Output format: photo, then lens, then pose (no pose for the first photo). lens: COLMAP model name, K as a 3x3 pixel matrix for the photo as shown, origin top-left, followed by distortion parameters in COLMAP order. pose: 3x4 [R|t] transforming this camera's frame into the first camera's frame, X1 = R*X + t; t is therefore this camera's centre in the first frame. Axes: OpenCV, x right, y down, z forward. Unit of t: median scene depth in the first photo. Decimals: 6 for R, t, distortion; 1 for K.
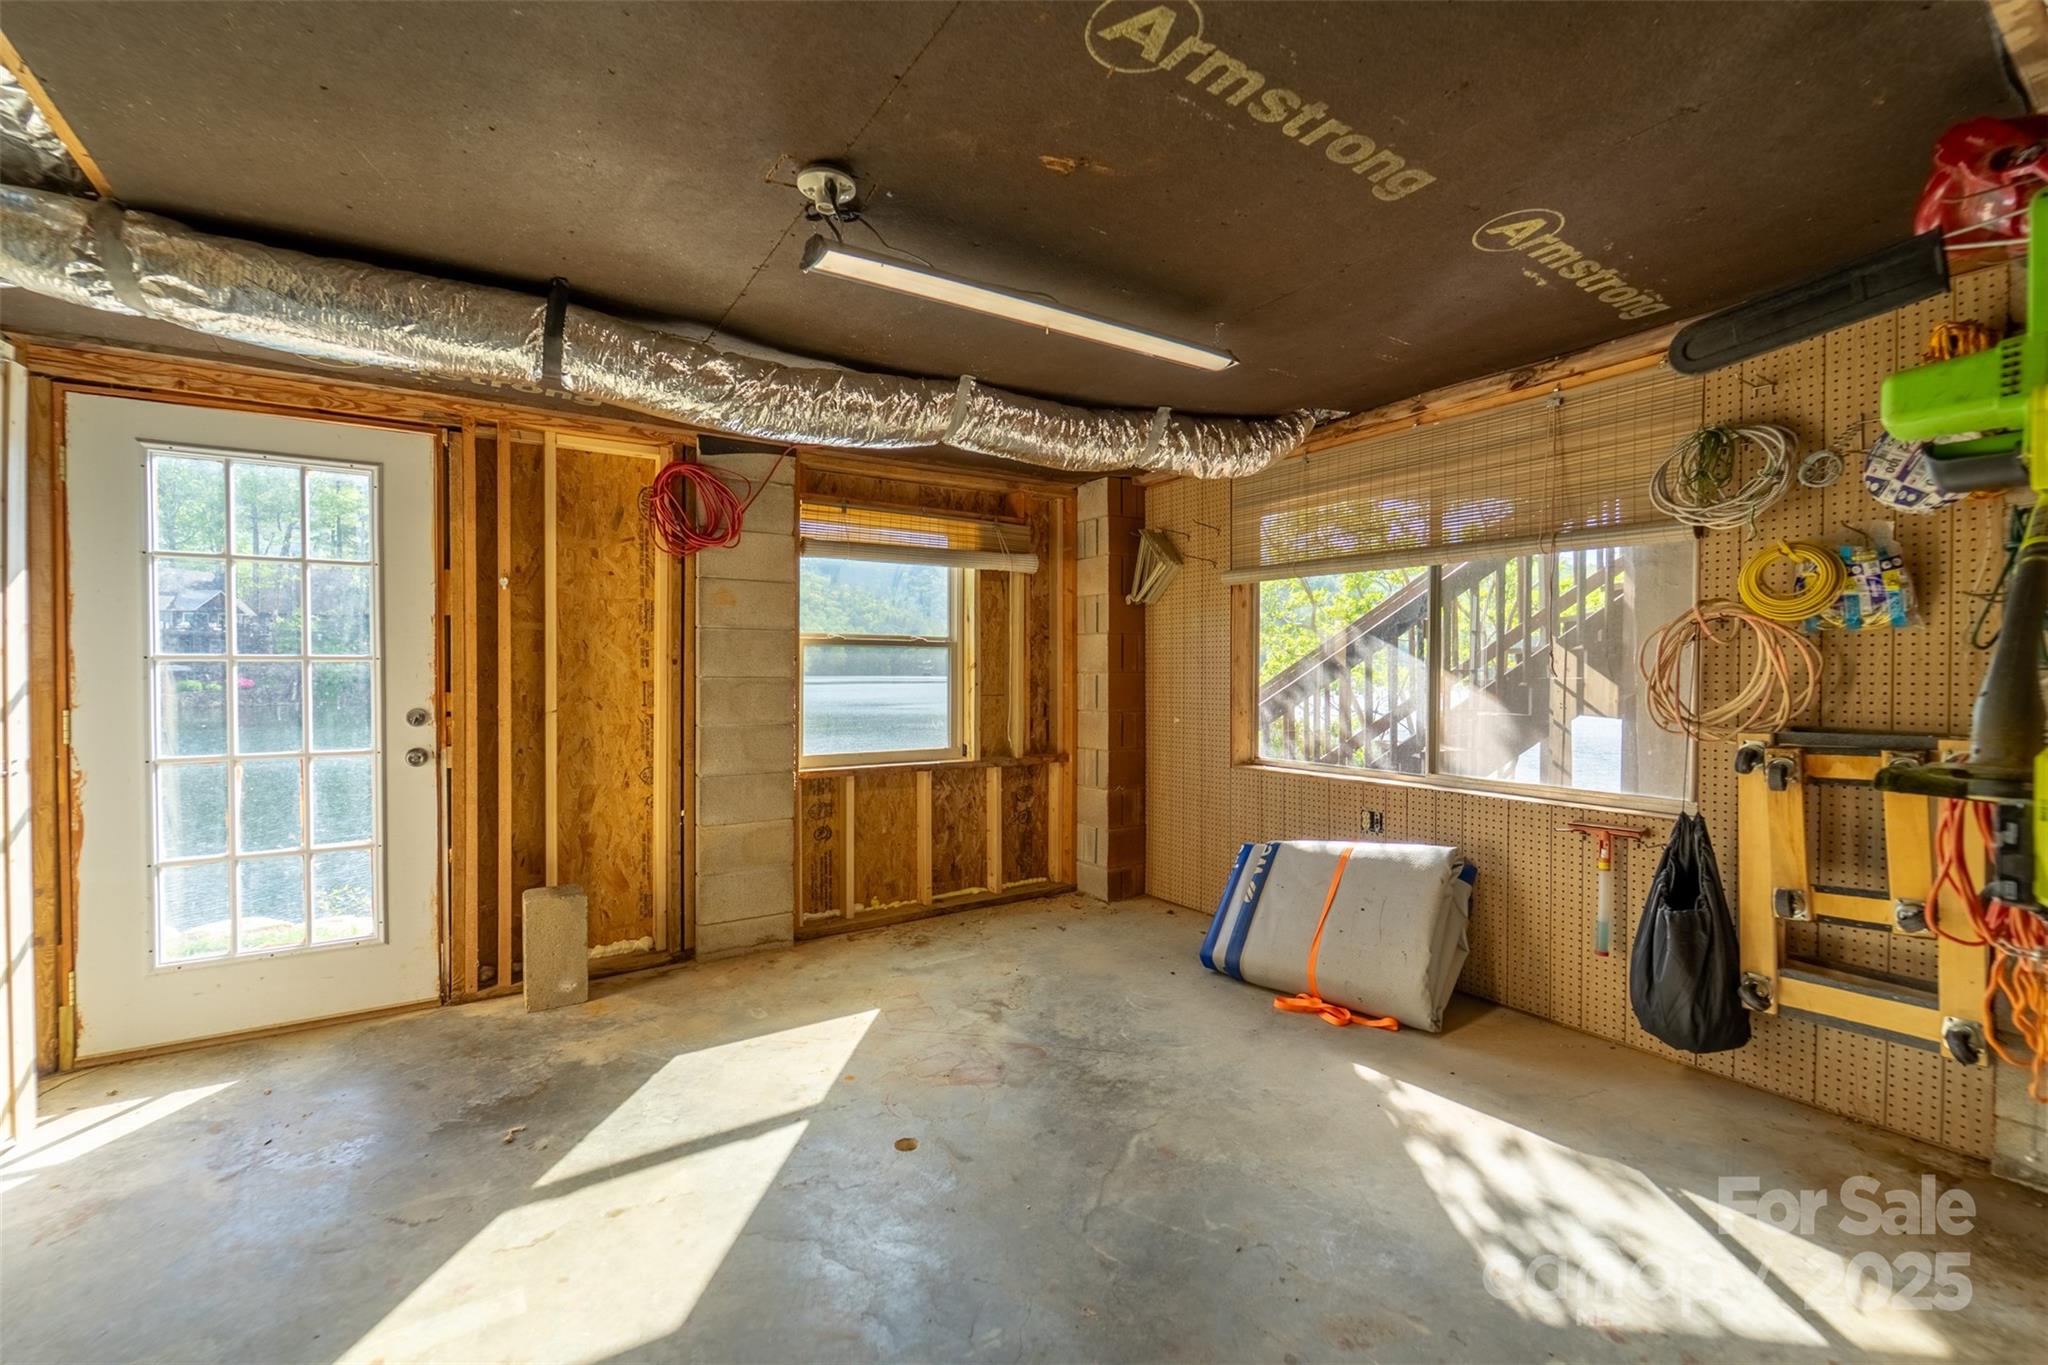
lens RADIAL K [[853.8, 0, 1032.7], [0, 853.8, 681.5], [0, 0, 1]] dist [0.000525, 0.000198]
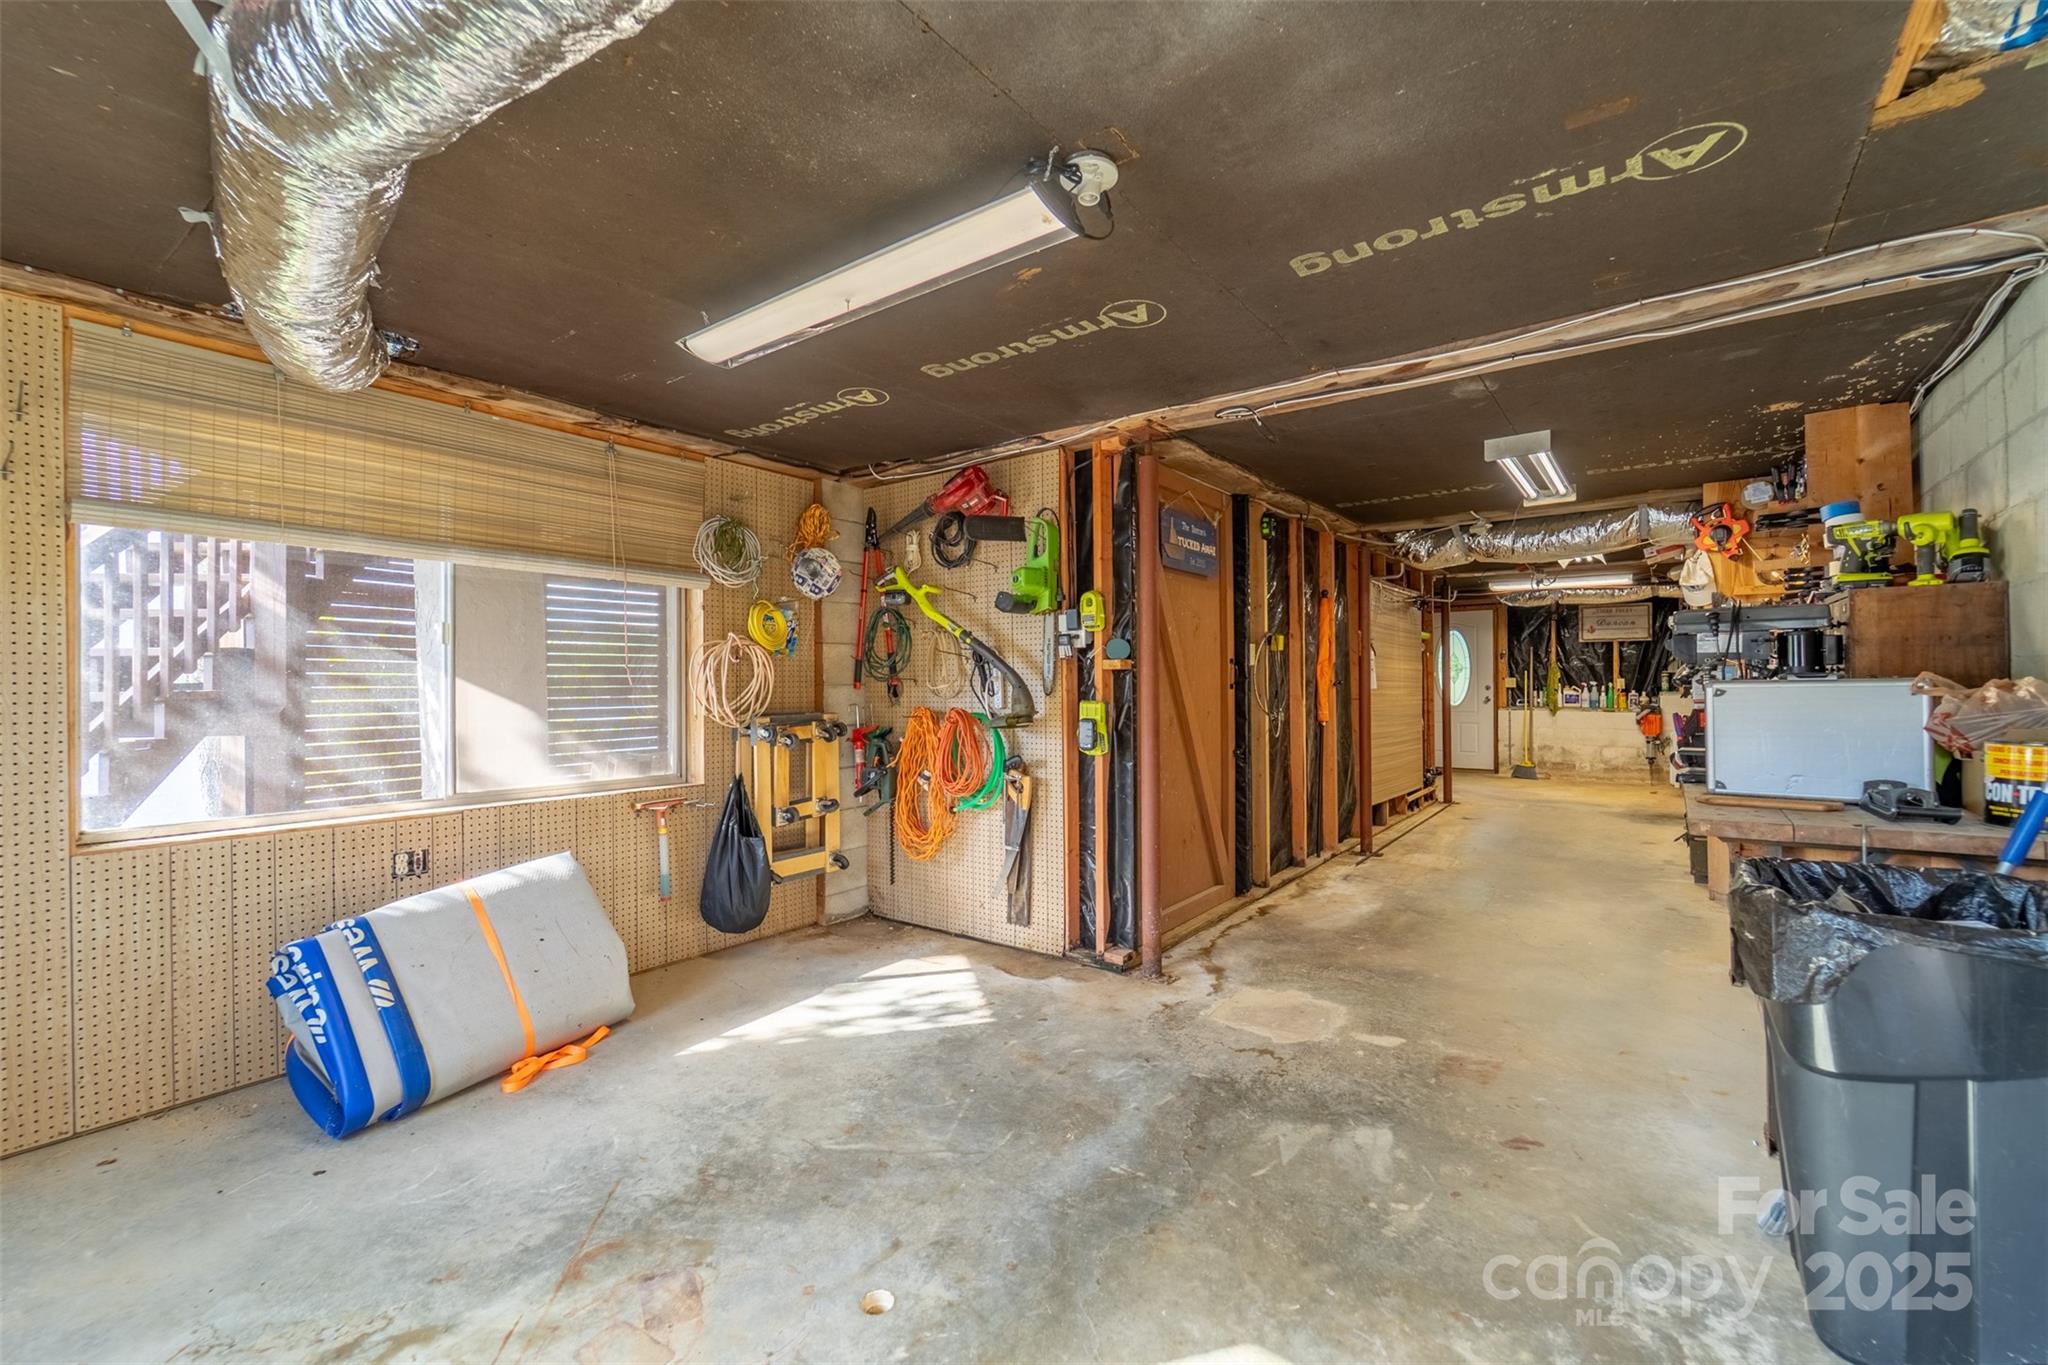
lens RADIAL K [[853.8, 0, 1037.0], [0, 853.8, 678.0], [0, 0, 1]] dist [0.000525, 0.000198]
pose [[-0.323782, -0.000100, 0.946132, -0.924789], [0.010507, 0.999938, 0.003701, -0.018060], [-0.946073, 0.011140, -0.323761, 1.113439]]
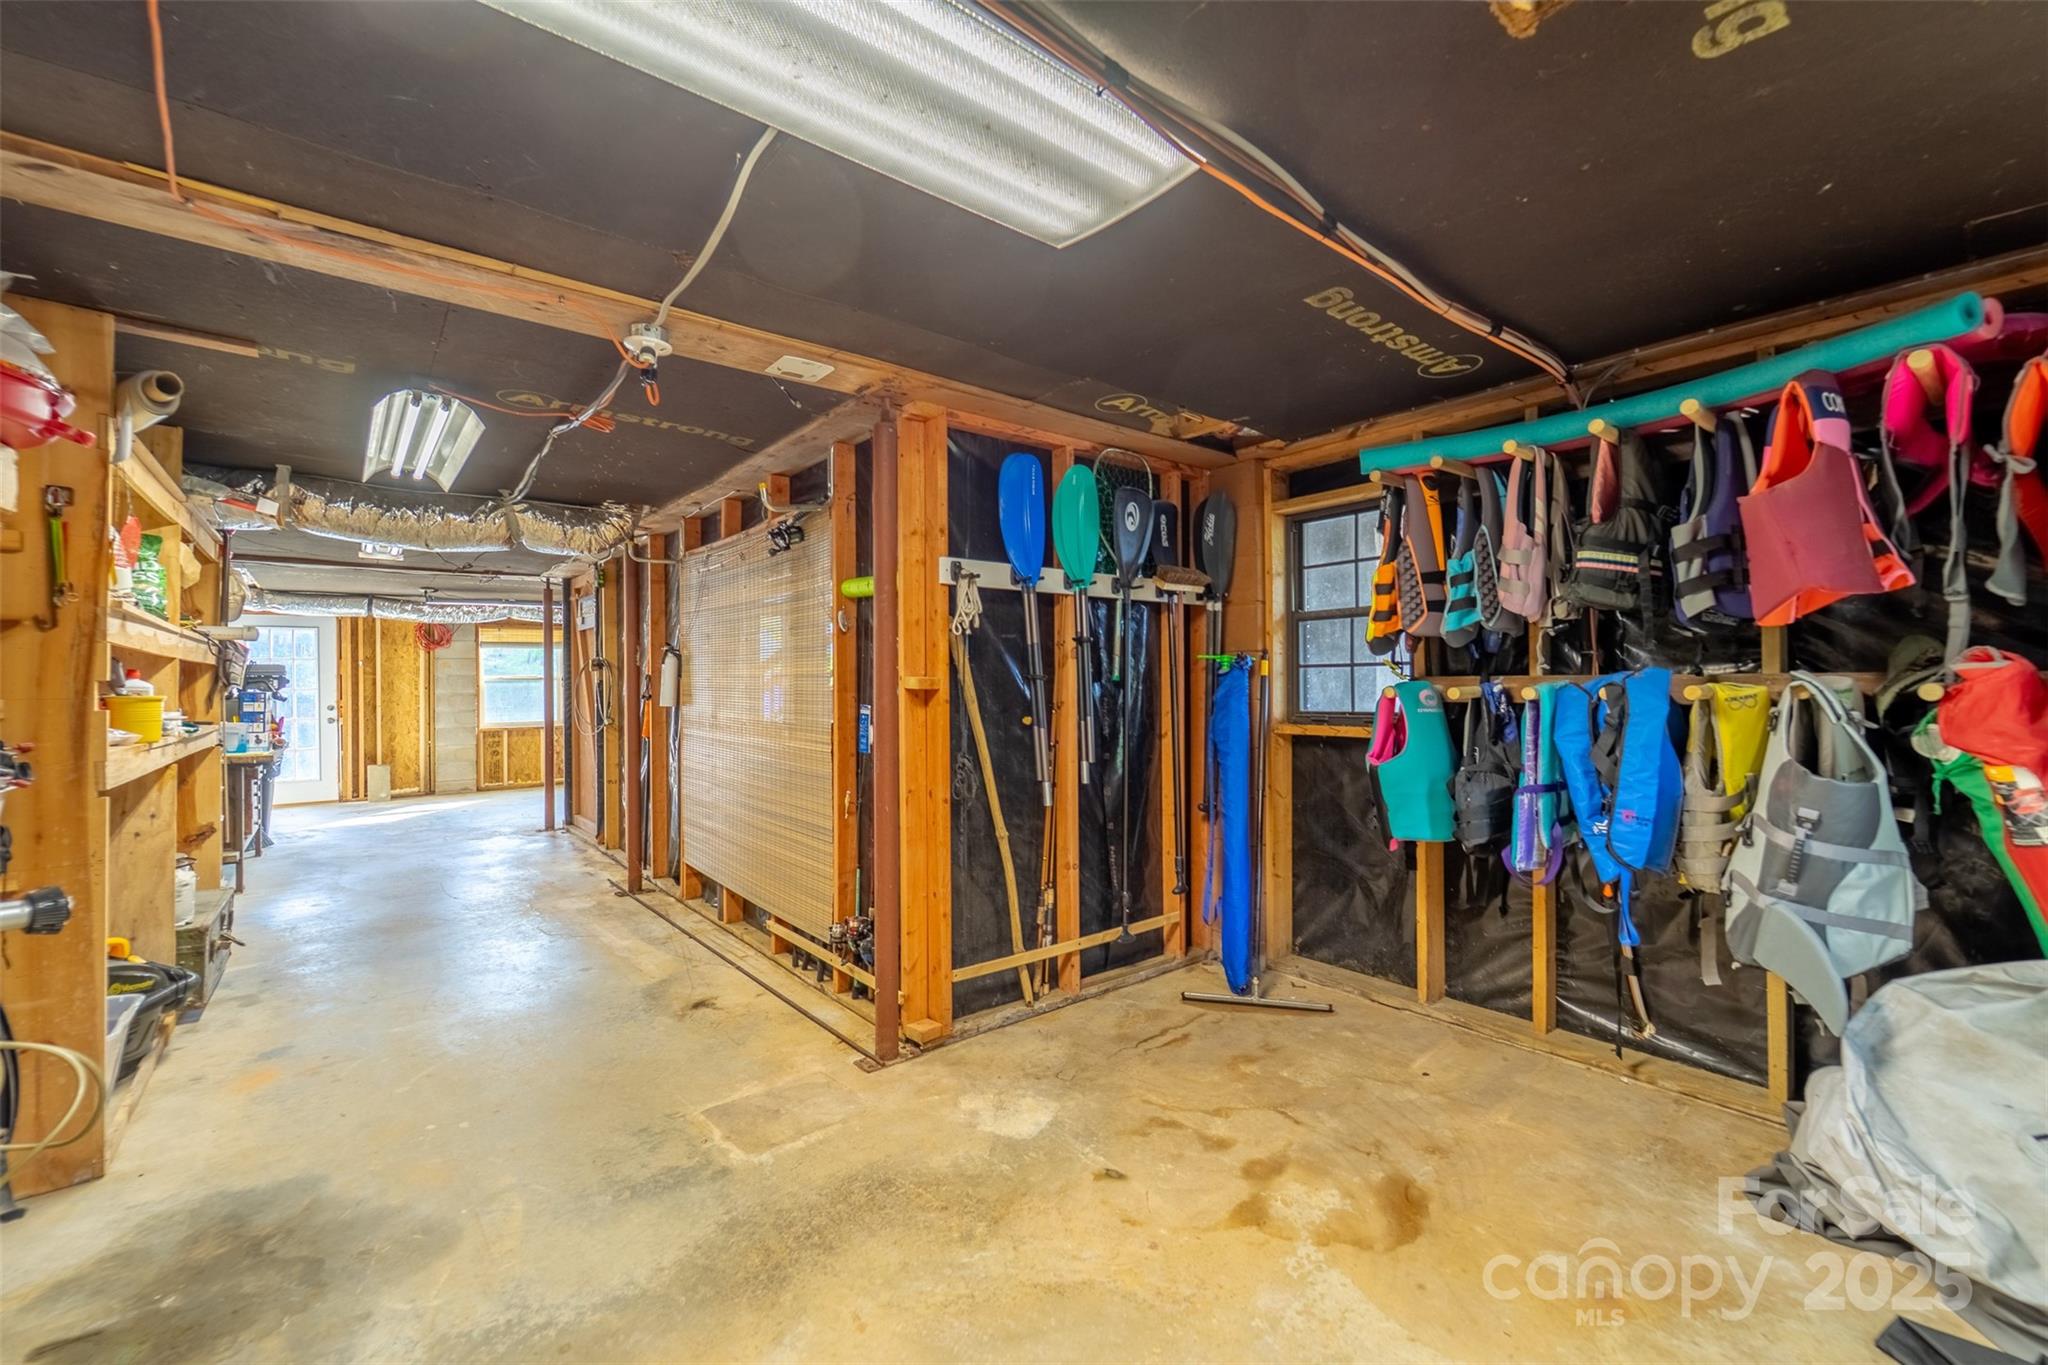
lens RADIAL K [[853.8, 0, 1028.7], [0, 853.8, 682.8], [0, 0, 1]] dist [0.000525, 0.000198]
pose [[0.996814, -0.011392, 0.078940, 1.319278], [0.012199, 0.999878, -0.009751, 0.010124], [-0.078819, 0.010683, 0.996832, -1.936251]]
